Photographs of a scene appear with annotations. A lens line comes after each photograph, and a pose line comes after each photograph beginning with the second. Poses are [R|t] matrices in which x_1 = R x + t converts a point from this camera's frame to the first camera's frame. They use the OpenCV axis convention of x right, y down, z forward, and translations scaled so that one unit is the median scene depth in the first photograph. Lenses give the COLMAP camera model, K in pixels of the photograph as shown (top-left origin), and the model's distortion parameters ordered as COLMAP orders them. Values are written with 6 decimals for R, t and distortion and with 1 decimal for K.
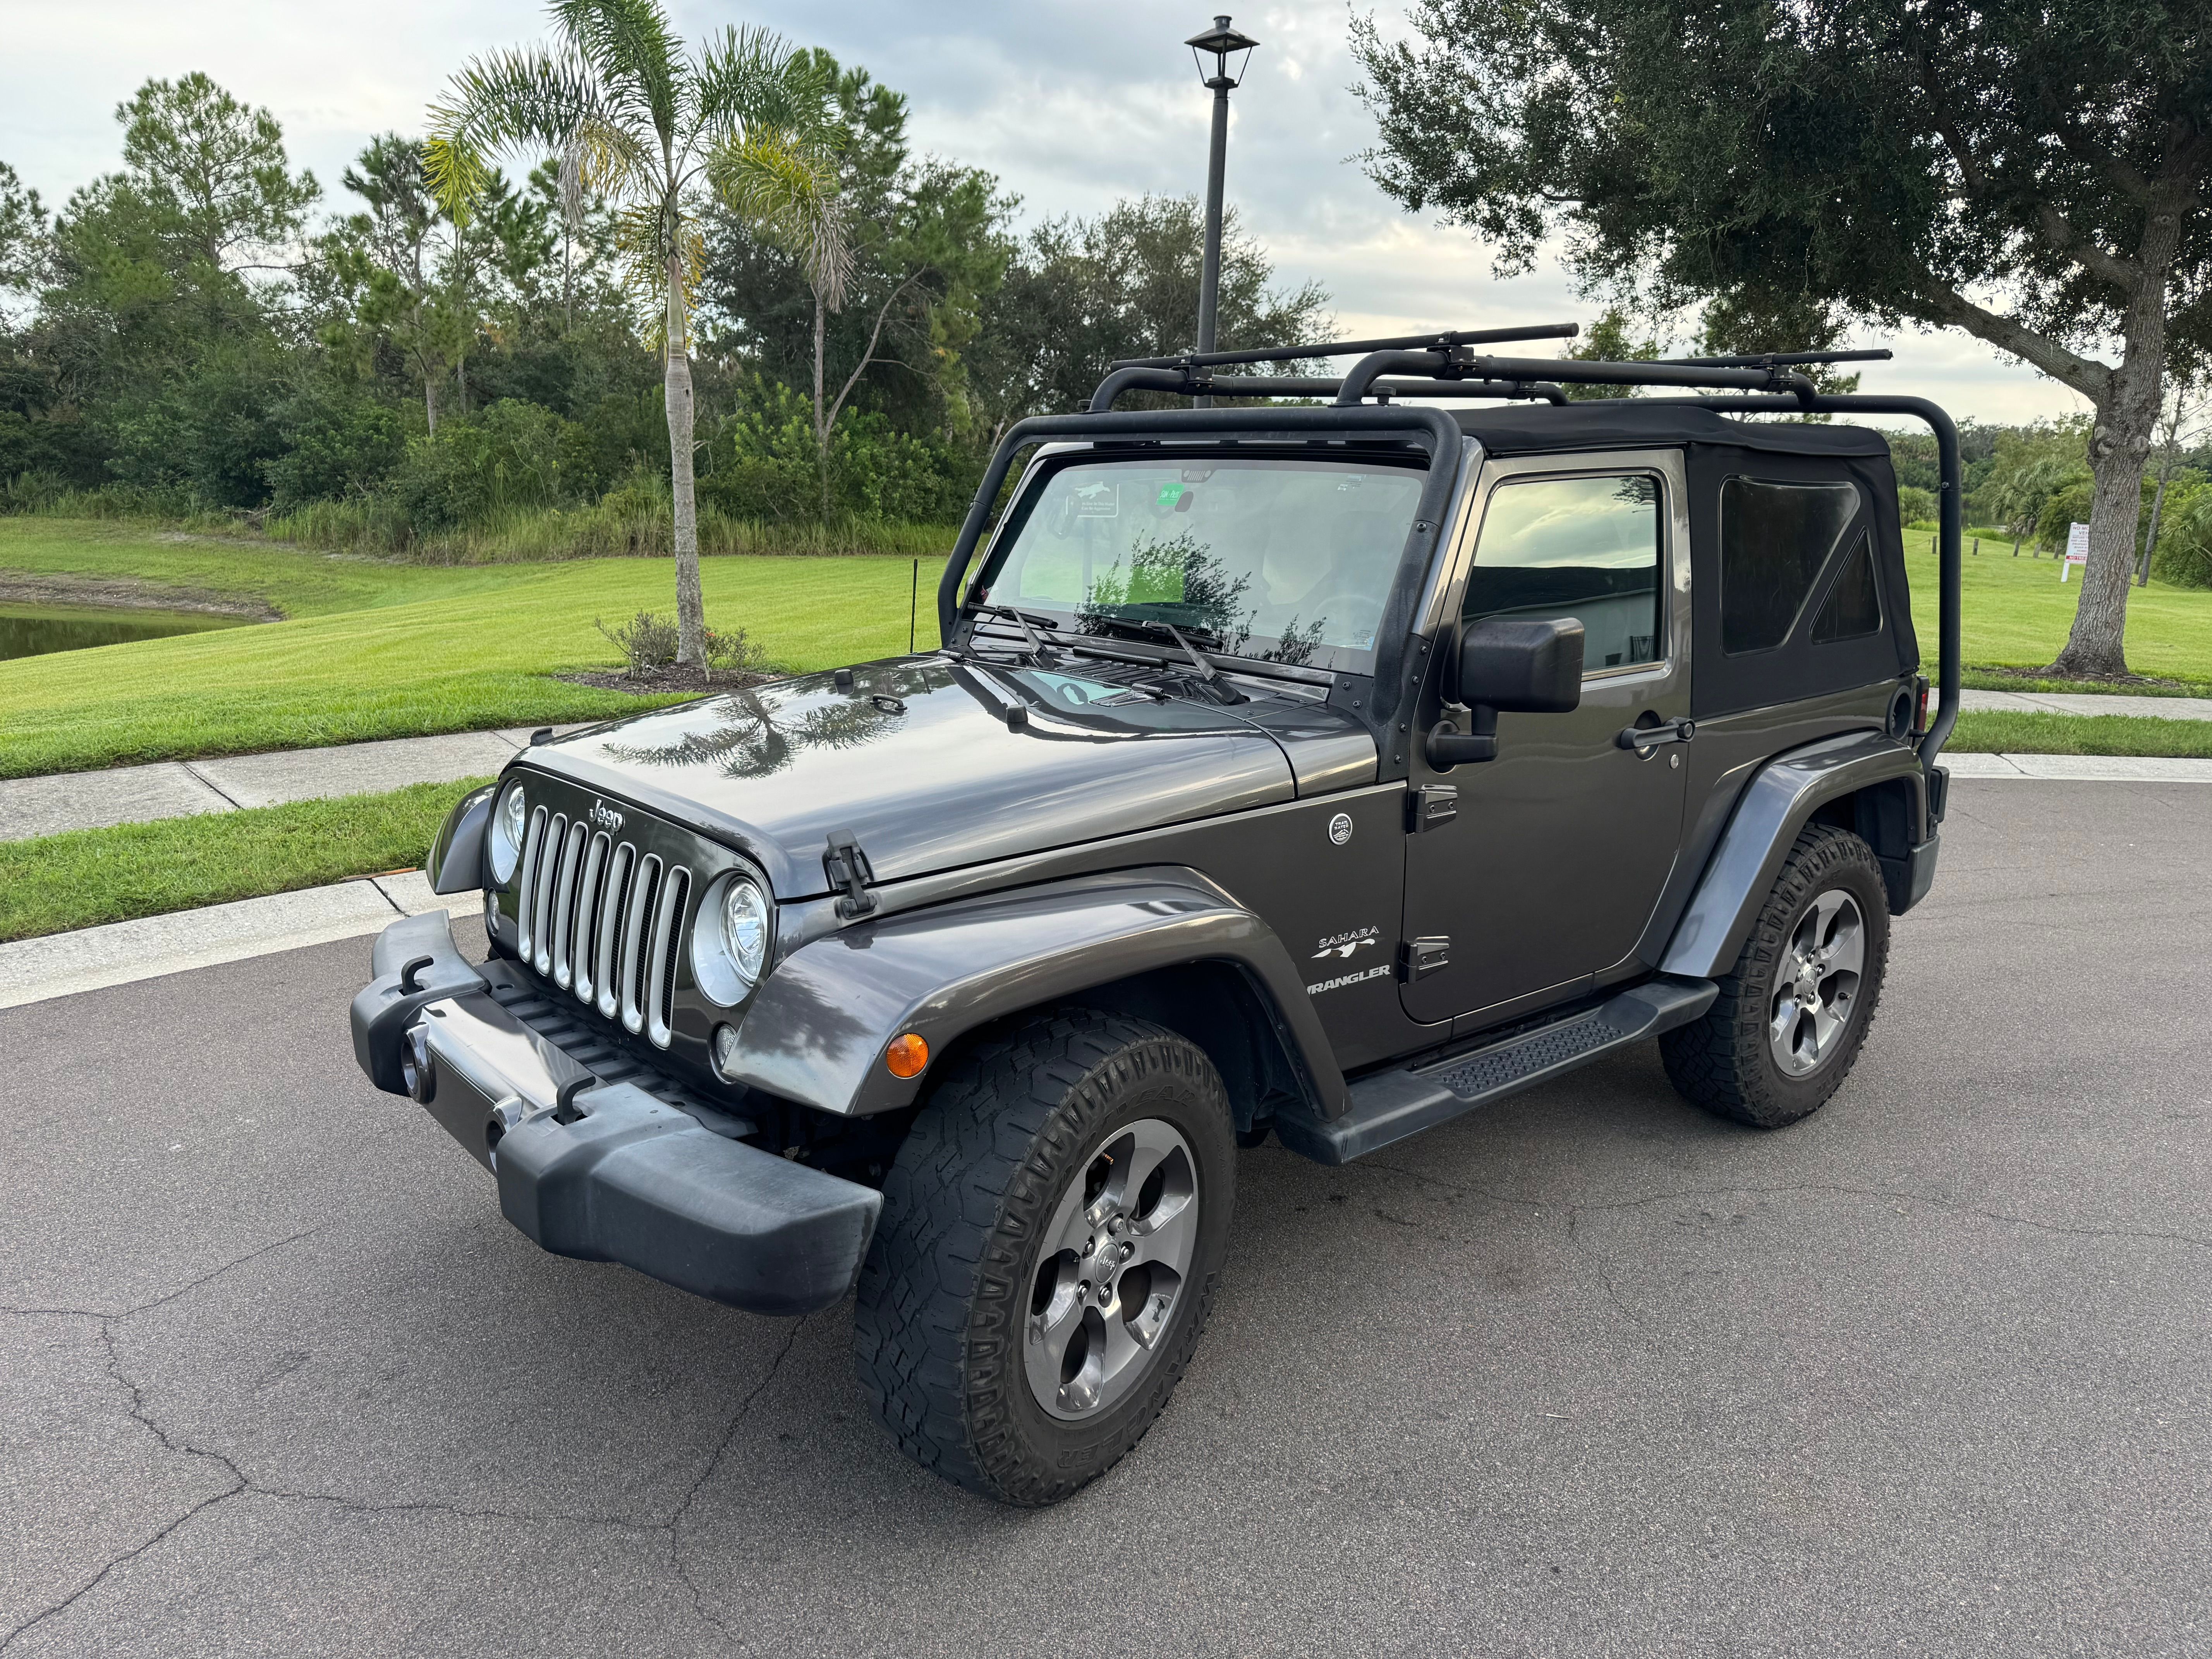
lens RADIAL K [[1646.0, 0, 1096.7], [0, 1646.0, 849.0], [0, 0, 1]] dist [0.021989, -0.019379]
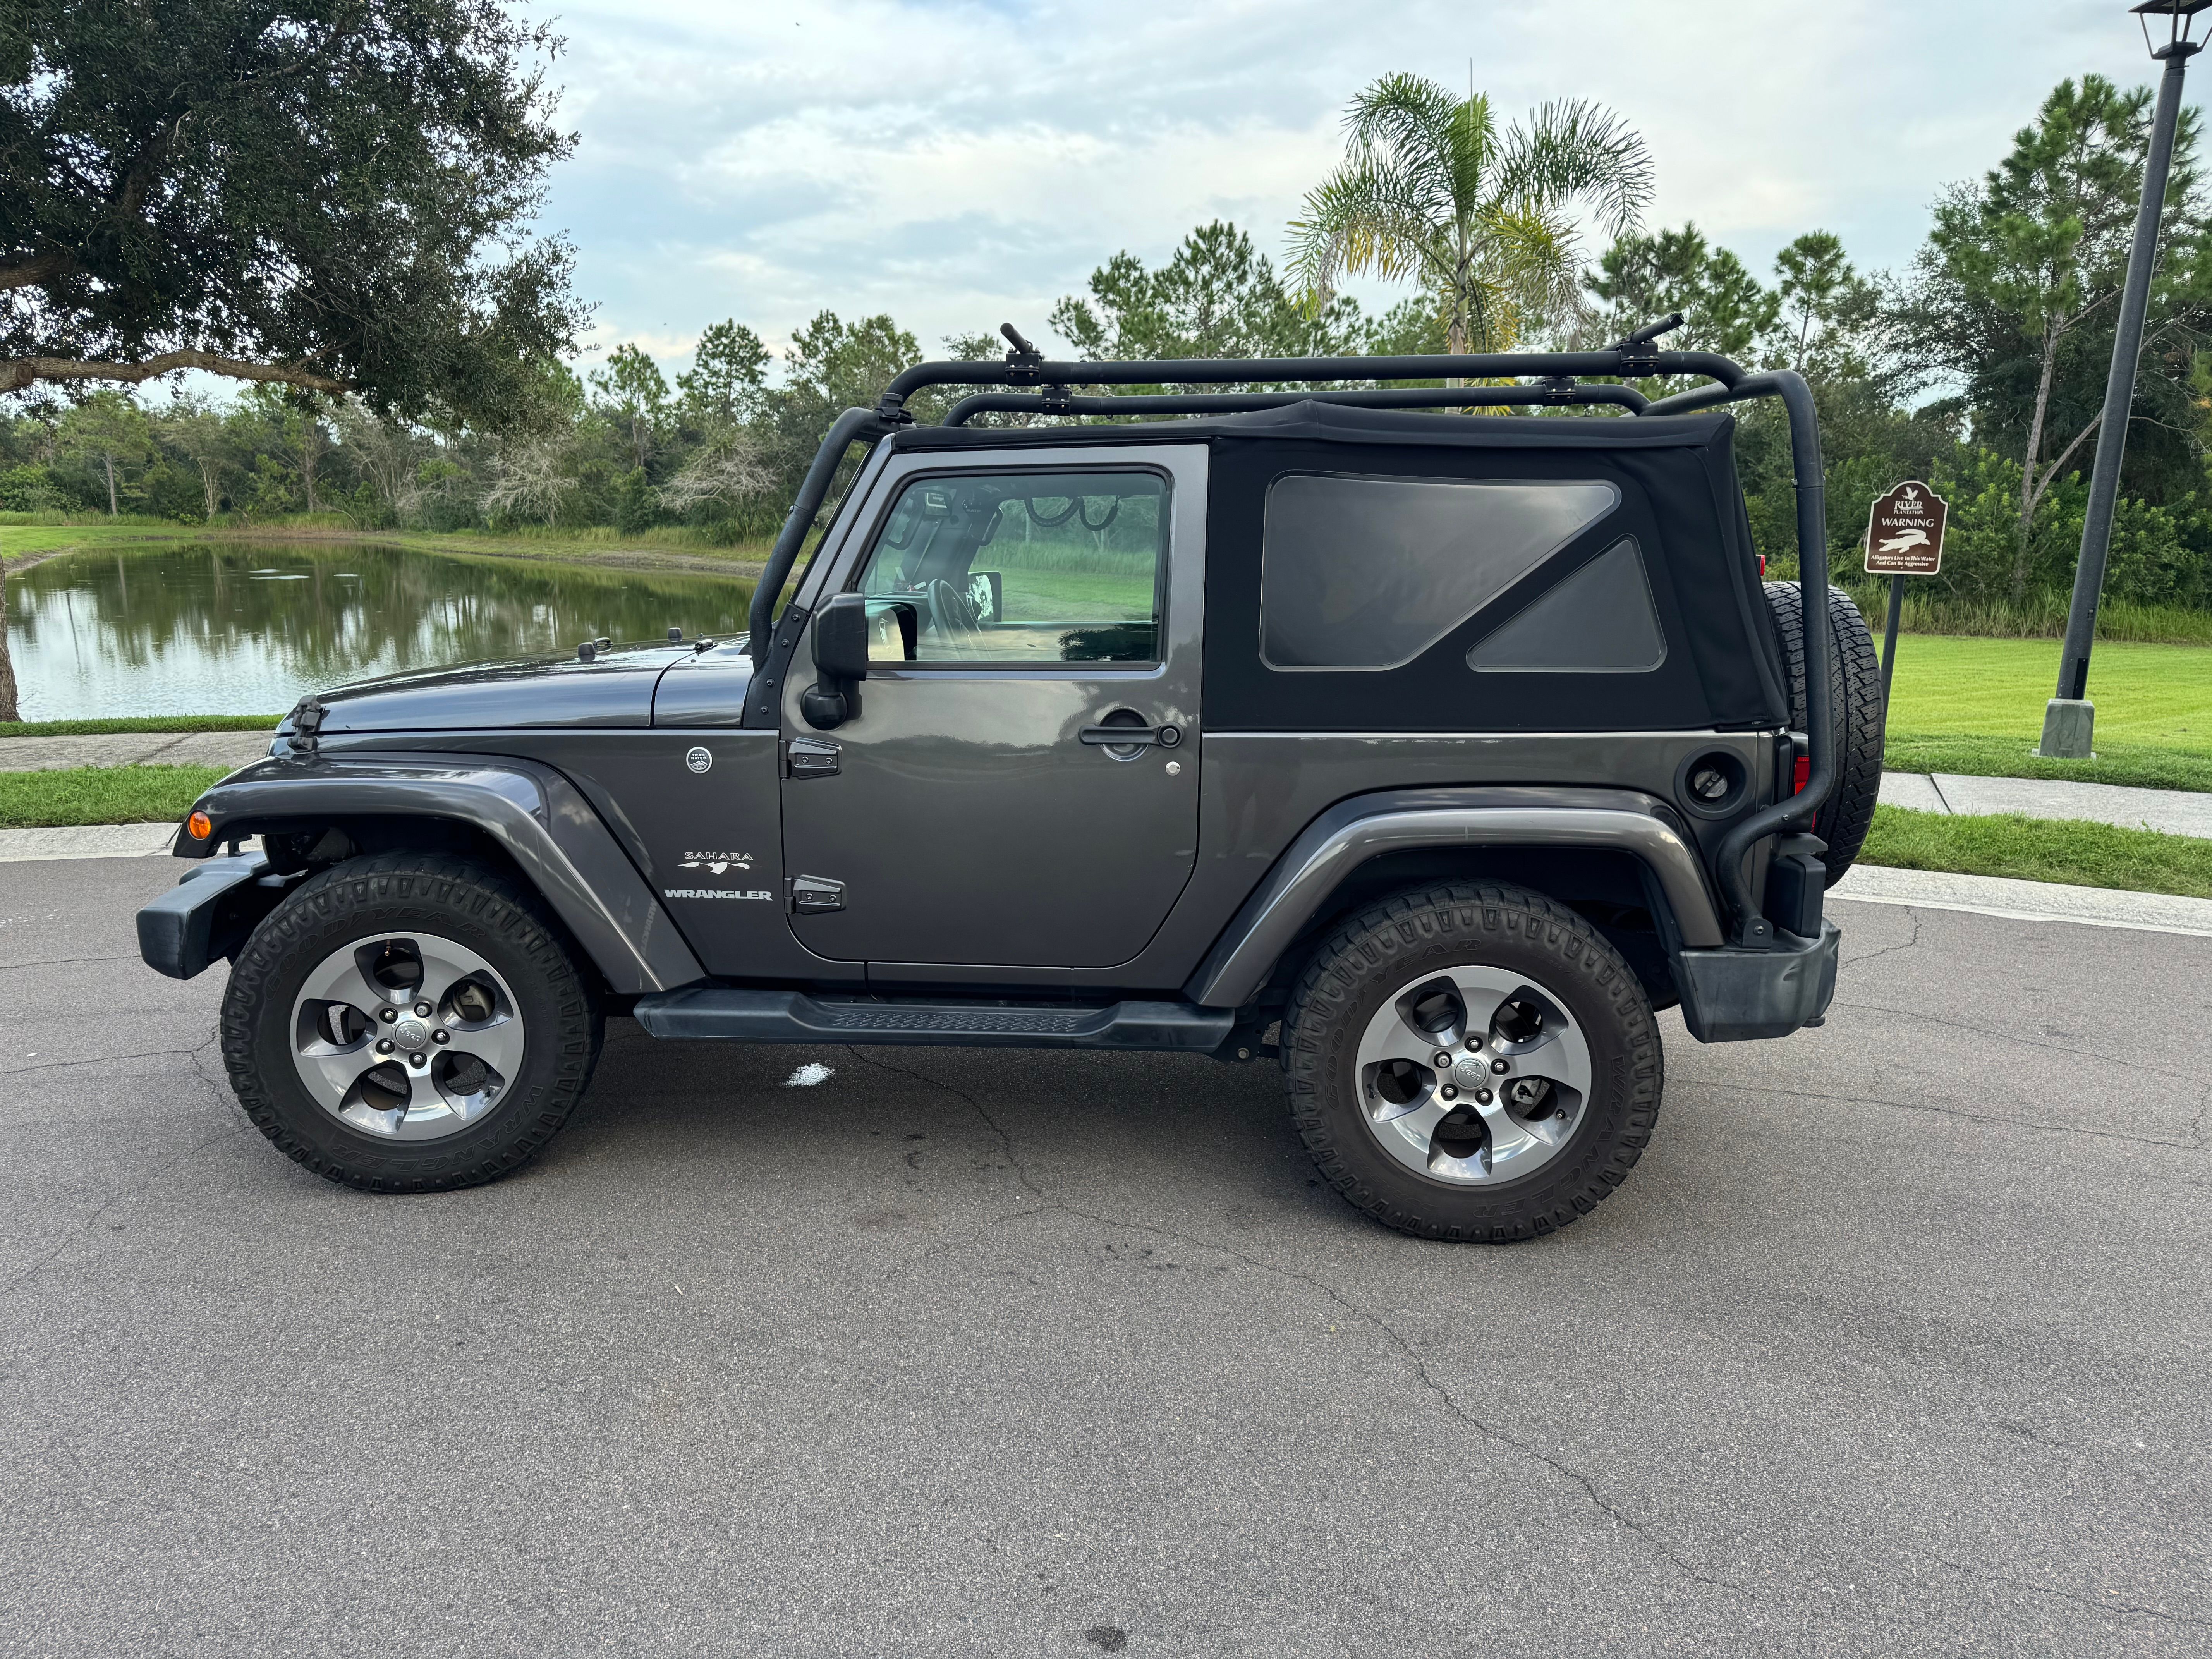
lens RADIAL K [[1646.0, 0, 1116.5], [0, 1646.0, 841.6], [0, 0, 1]] dist [0.021989, -0.019379]
pose [[0.692585, 0.132502, -0.709062, 0.152309], [-0.170489, 0.985203, 0.017577, -0.003390], [0.700899, 0.108714, 0.704927, 0.047197]]
